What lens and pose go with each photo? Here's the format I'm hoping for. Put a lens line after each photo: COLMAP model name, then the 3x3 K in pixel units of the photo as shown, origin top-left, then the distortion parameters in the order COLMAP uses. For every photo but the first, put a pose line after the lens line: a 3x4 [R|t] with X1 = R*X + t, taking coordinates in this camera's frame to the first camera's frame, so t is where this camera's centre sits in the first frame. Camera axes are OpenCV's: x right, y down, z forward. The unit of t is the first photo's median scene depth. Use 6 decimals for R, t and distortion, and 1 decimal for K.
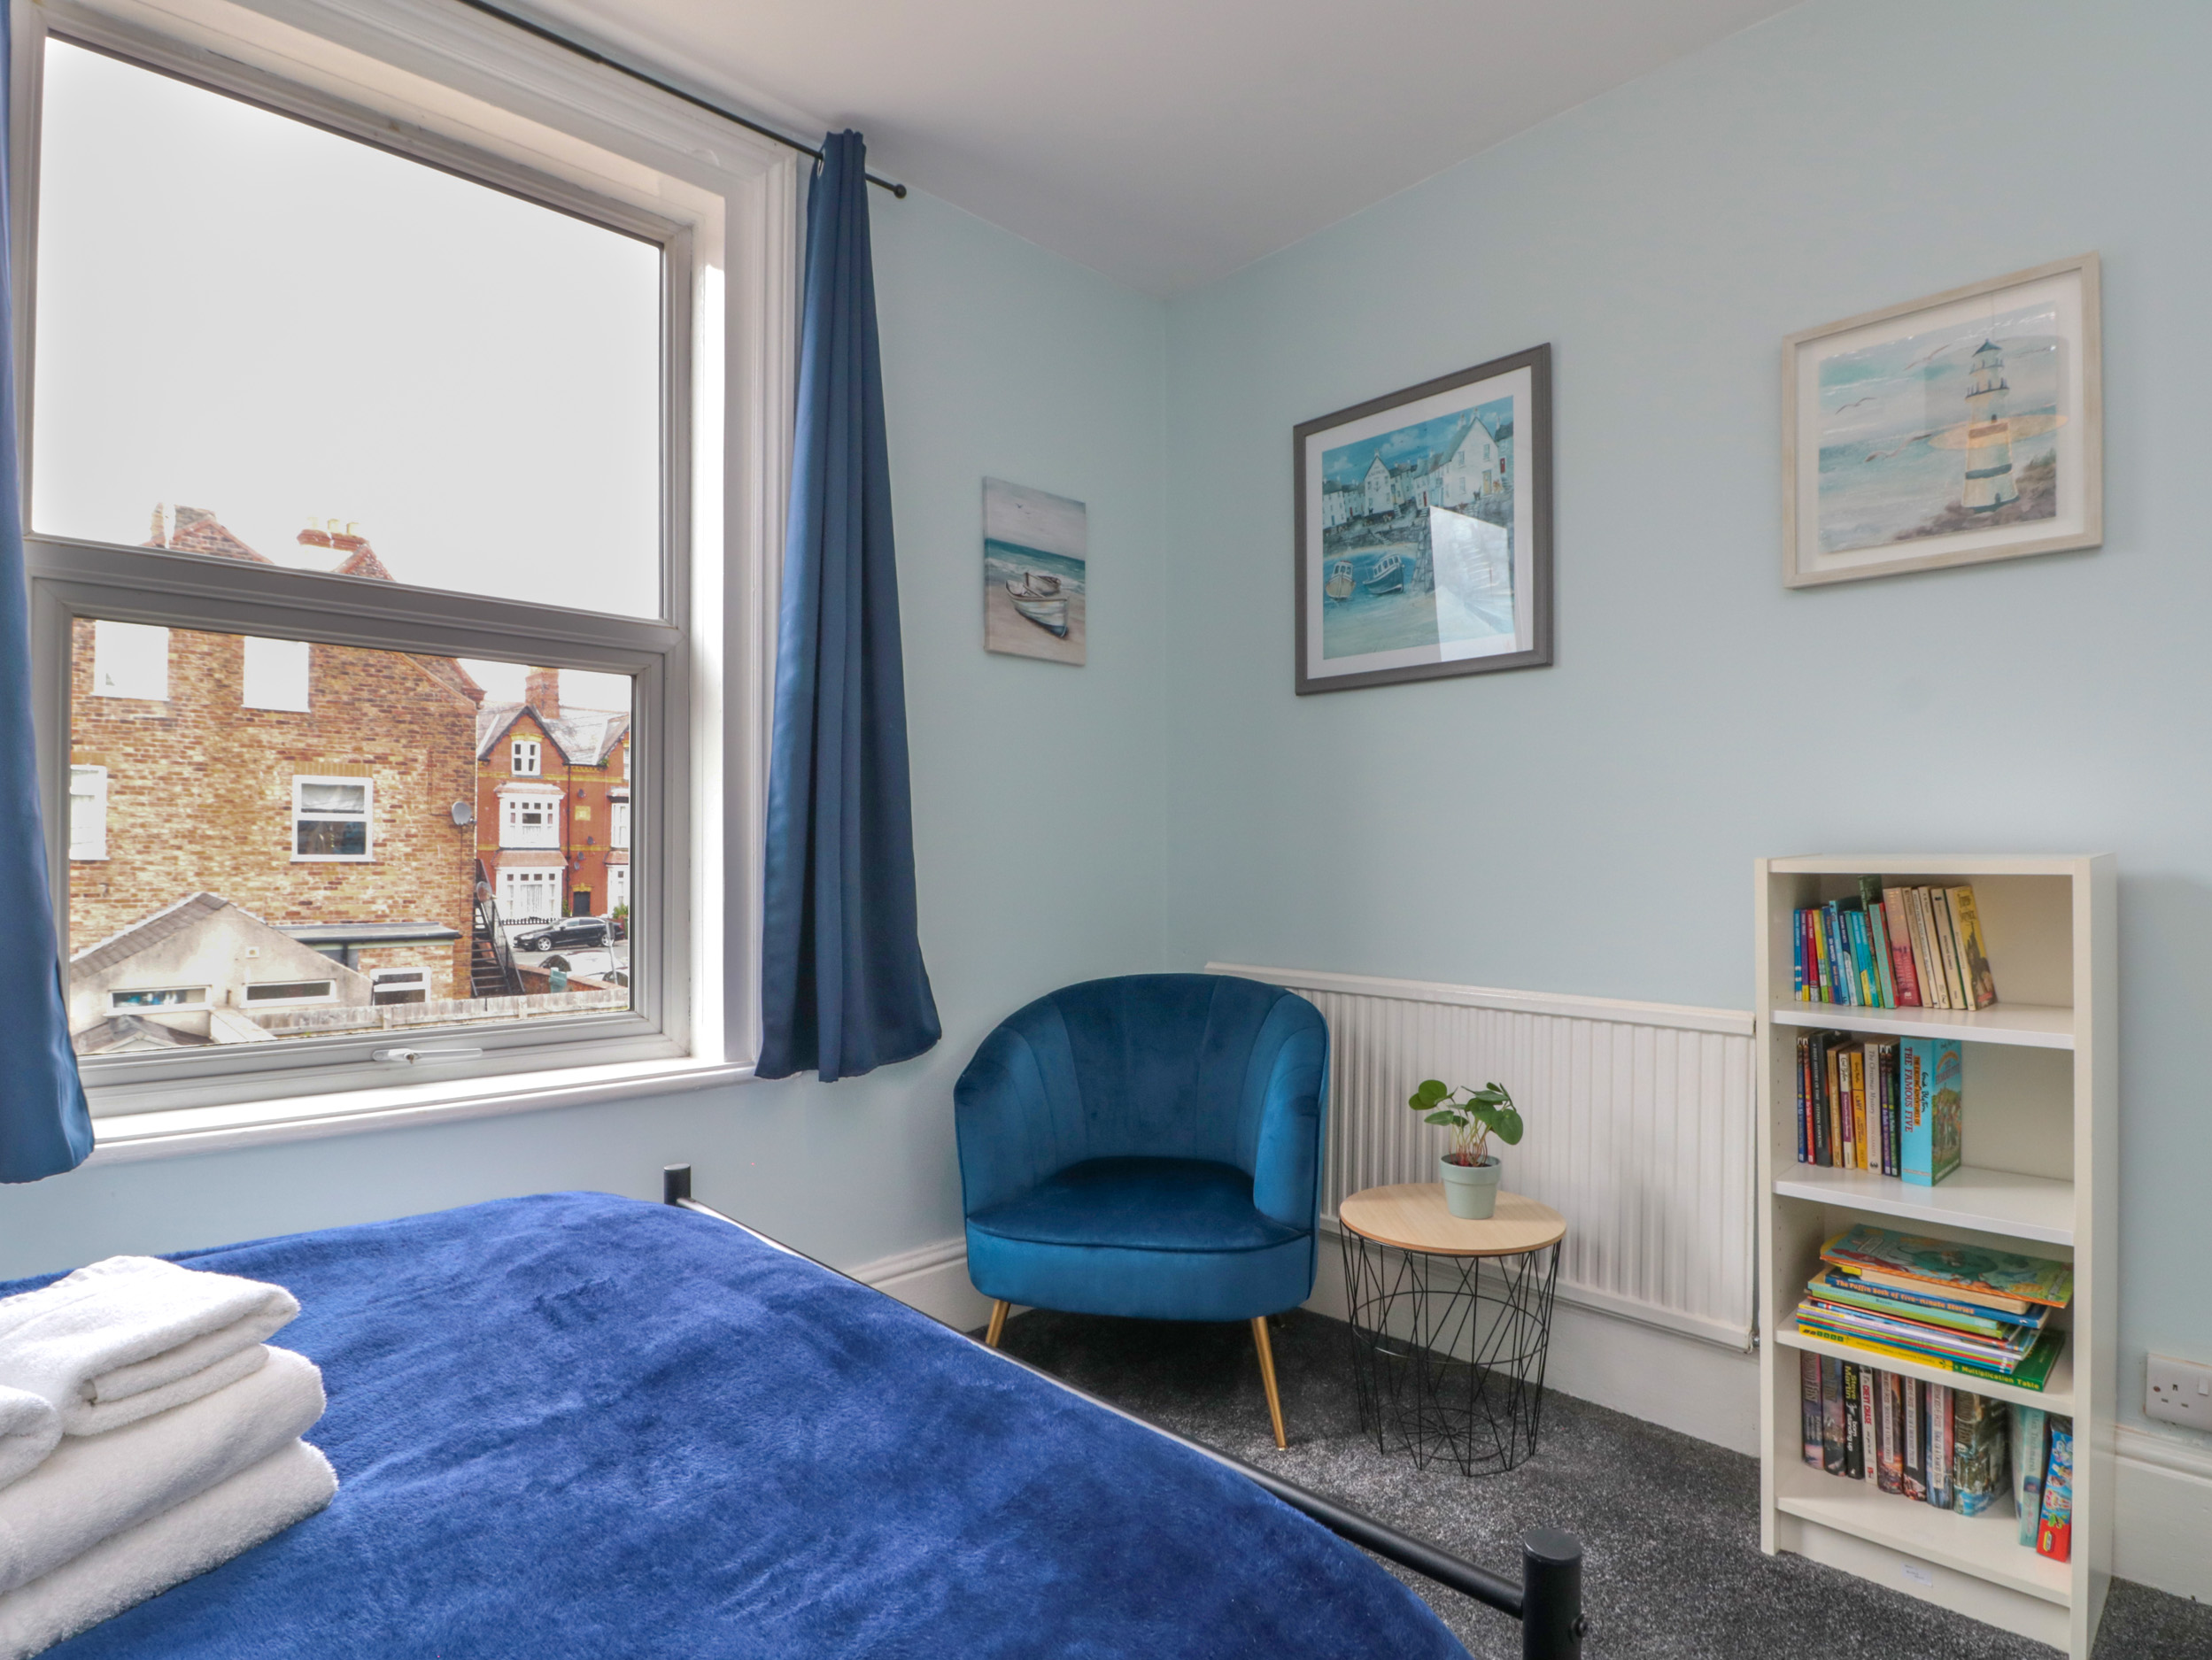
lens RADIAL K [[1197.8, 0, 1124.1], [0, 1197.8, 839.0], [0, 0, 1]] dist [-0.000227, -0.009935]
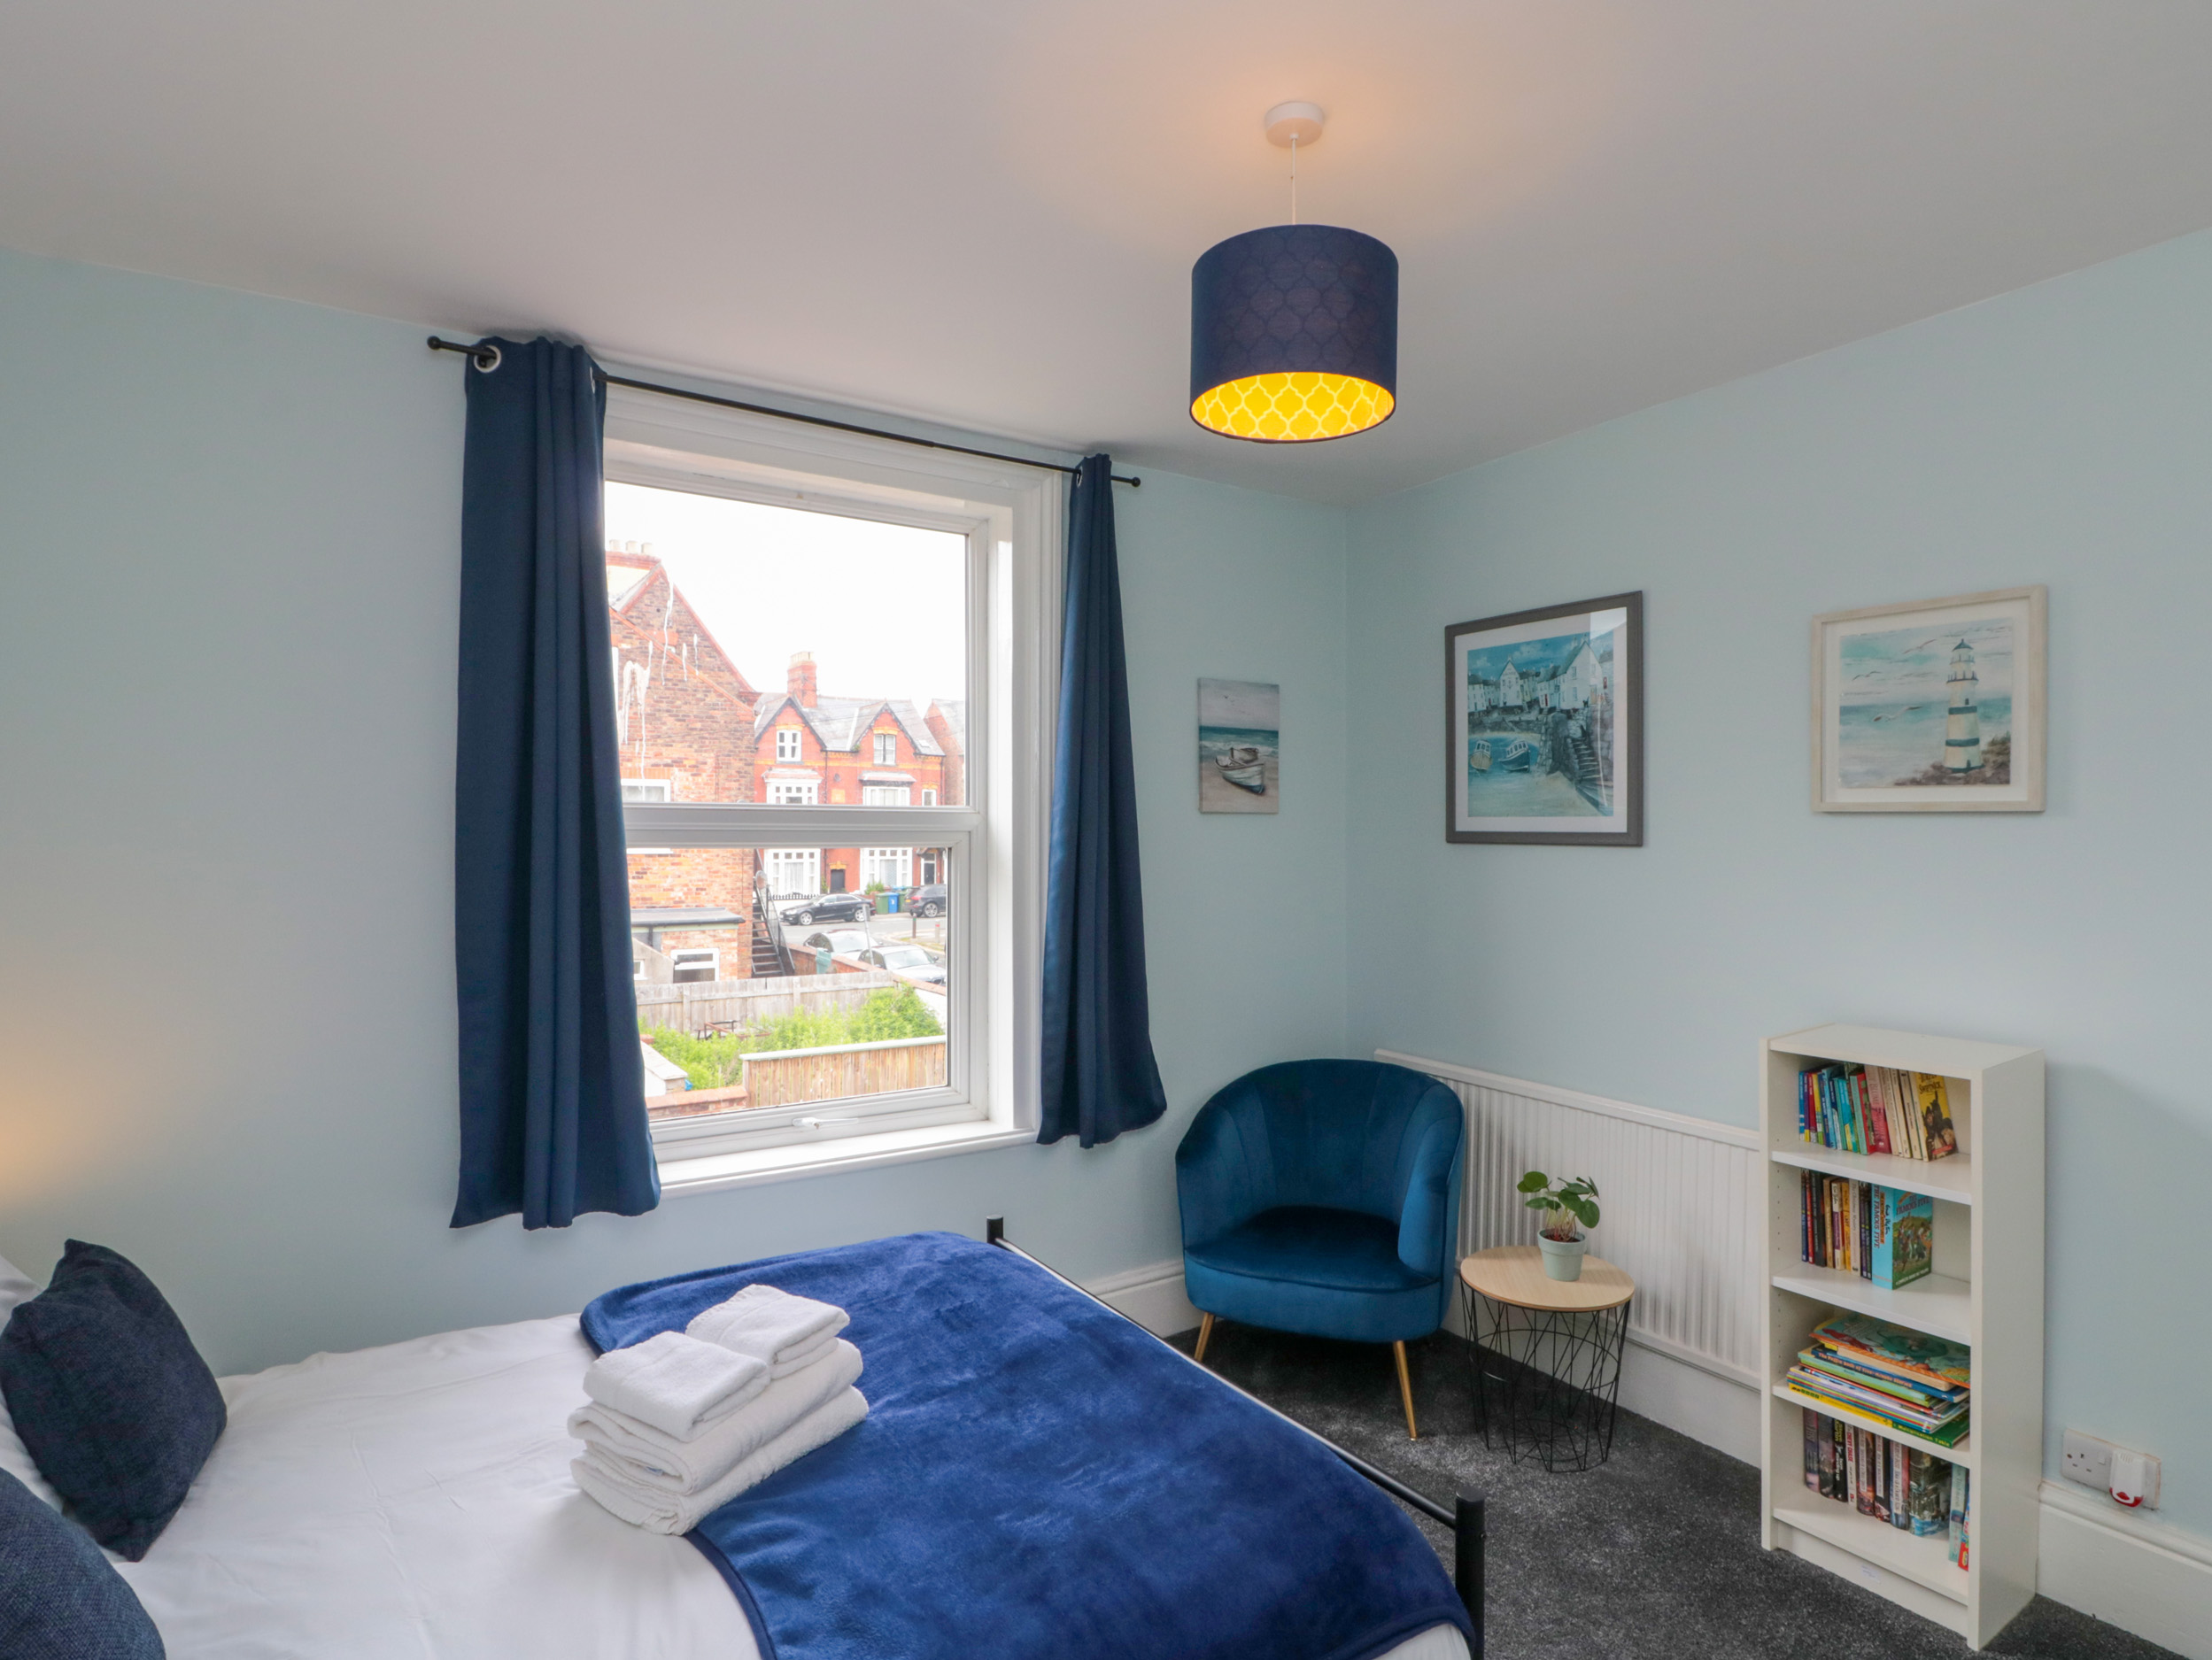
lens RADIAL K [[1197.8, 0, 1126.9], [0, 1197.8, 824.3], [0, 0, 1]] dist [-0.000227, -0.009935]
pose [[0.982809, 0.001030, -0.184620, 0.059808], [0.000484, 0.999967, 0.008157, -0.194139], [0.184623, -0.008106, 0.982776, -0.378101]]
